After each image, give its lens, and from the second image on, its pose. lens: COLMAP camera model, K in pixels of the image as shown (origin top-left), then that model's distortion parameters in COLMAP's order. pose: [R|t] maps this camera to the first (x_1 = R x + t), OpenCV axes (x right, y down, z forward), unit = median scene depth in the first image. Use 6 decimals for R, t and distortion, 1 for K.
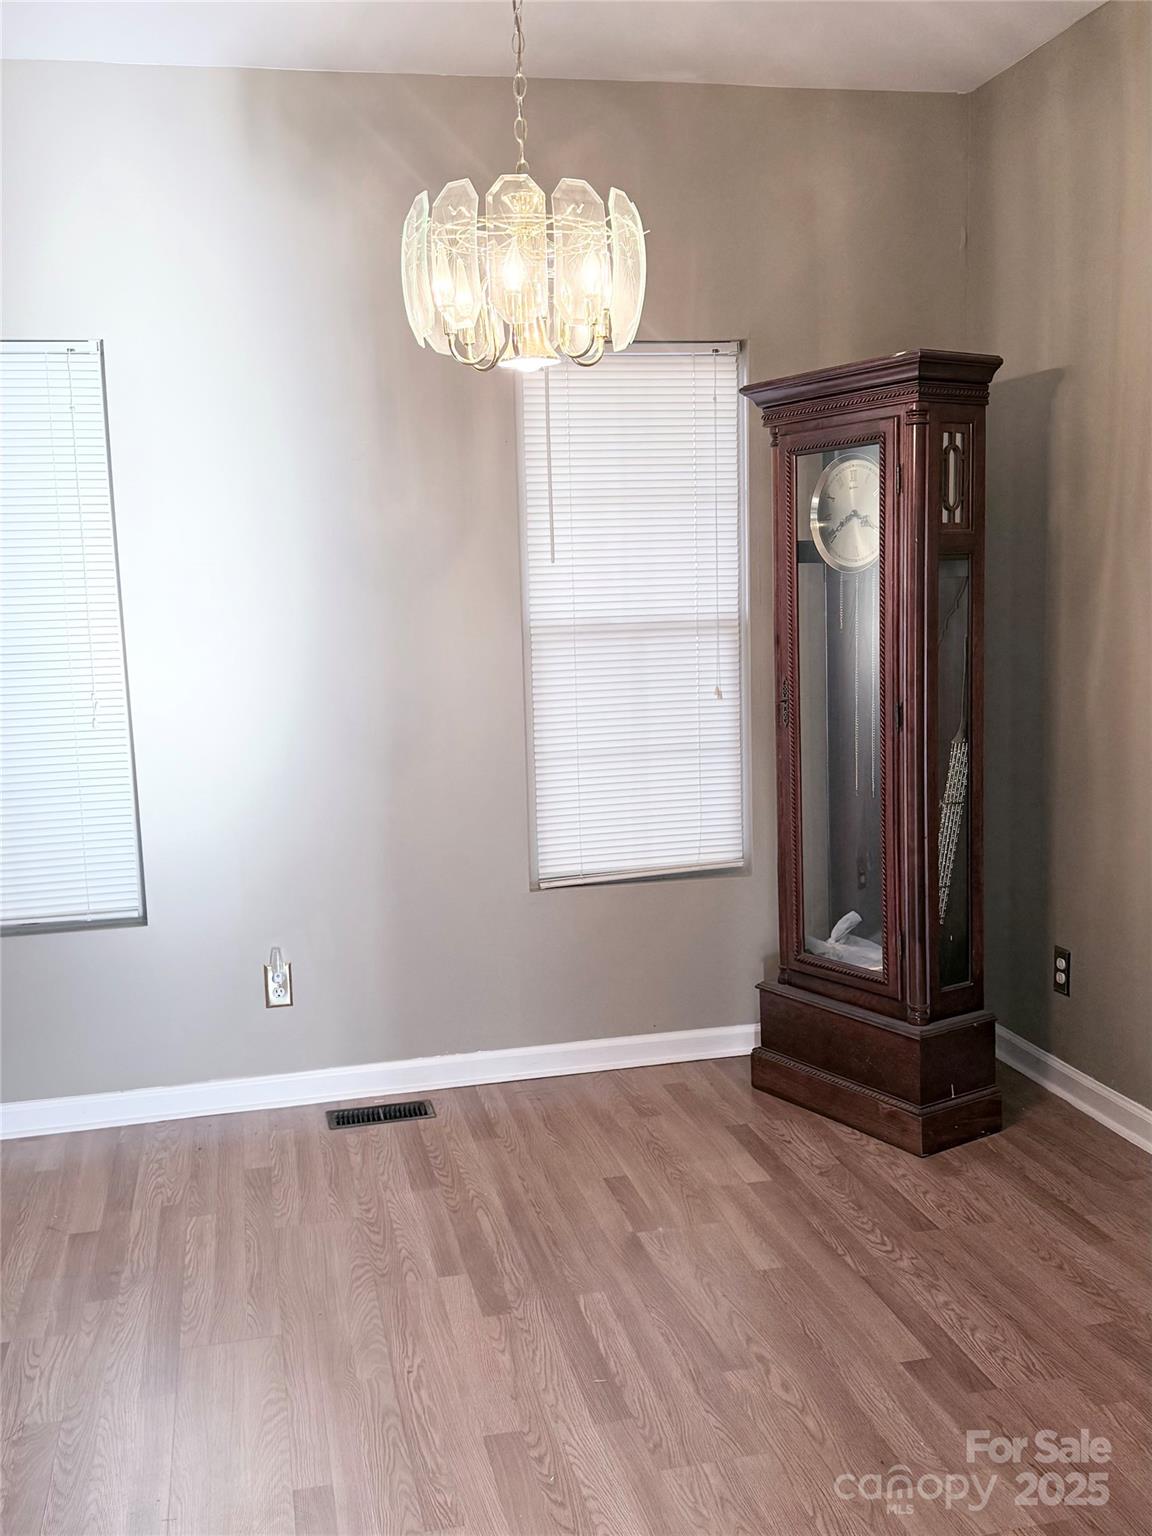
lens RADIAL K [[1418.0, 0, 576.0], [0, 1418.0, 768.0], [0, 0, 1]] dist [0.107770, 0.000177]
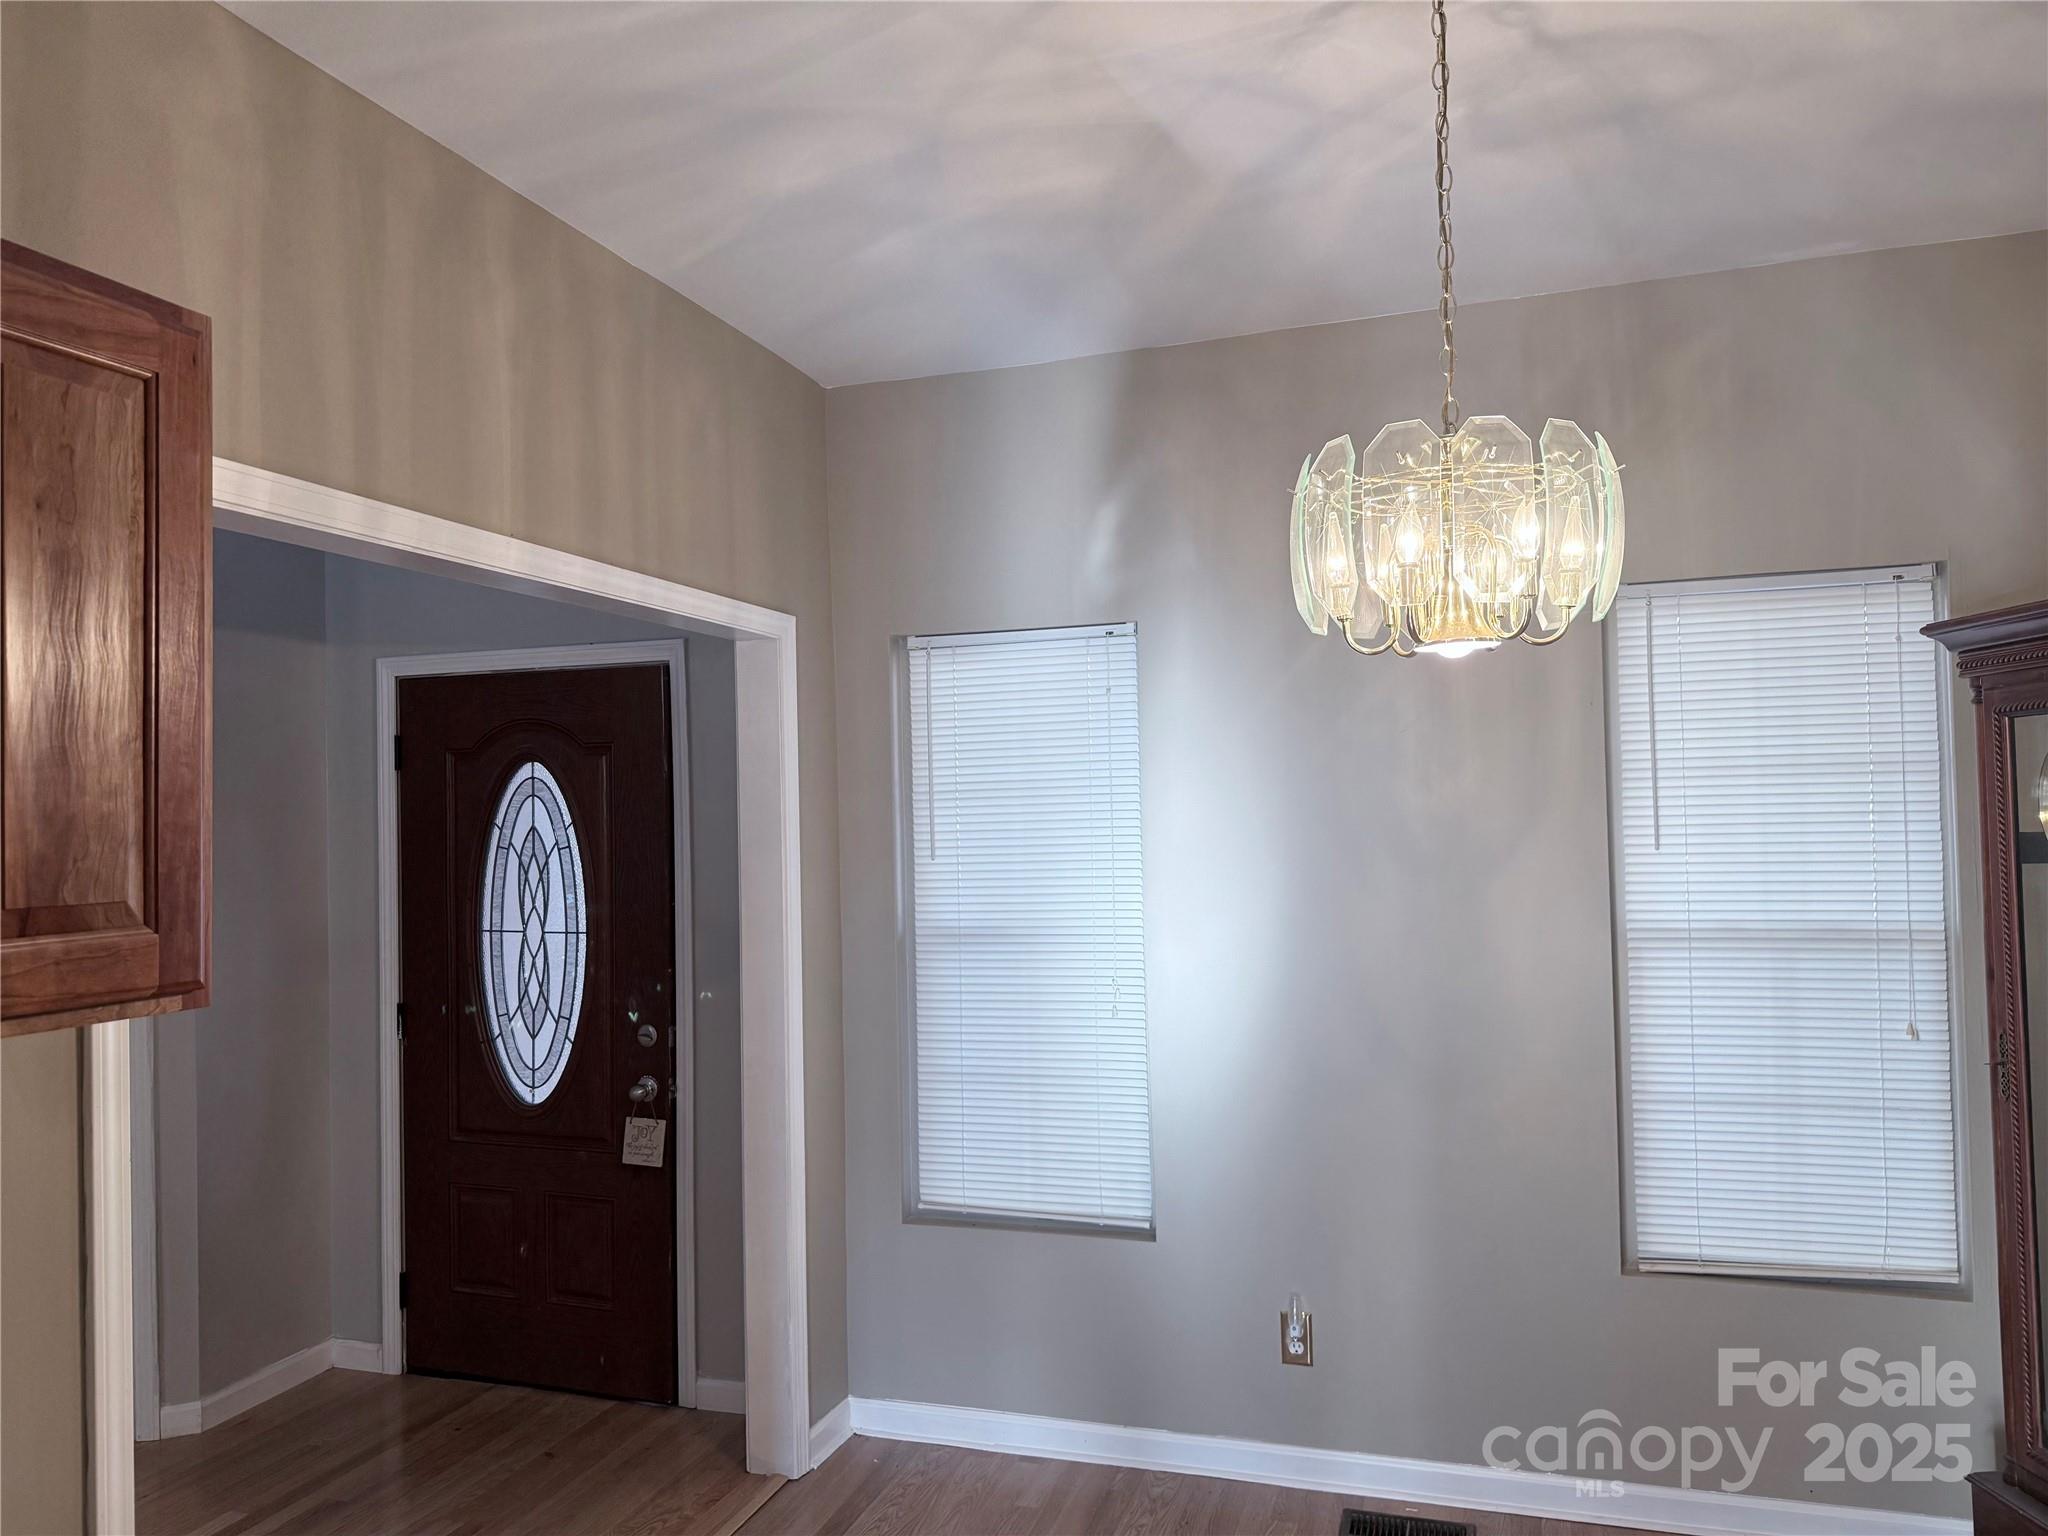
lens RADIAL K [[1424.9, 0, 1024.0], [0, 1424.9, 768.0], [0, 0, 1]] dist [0.011651, -0.028253]
pose [[0.857732, -0.002588, -0.514091, 0.089595], [-0.075914, 0.988388, -0.131633, -0.058622], [0.508462, 0.151932, 0.847575, 0.145165]]
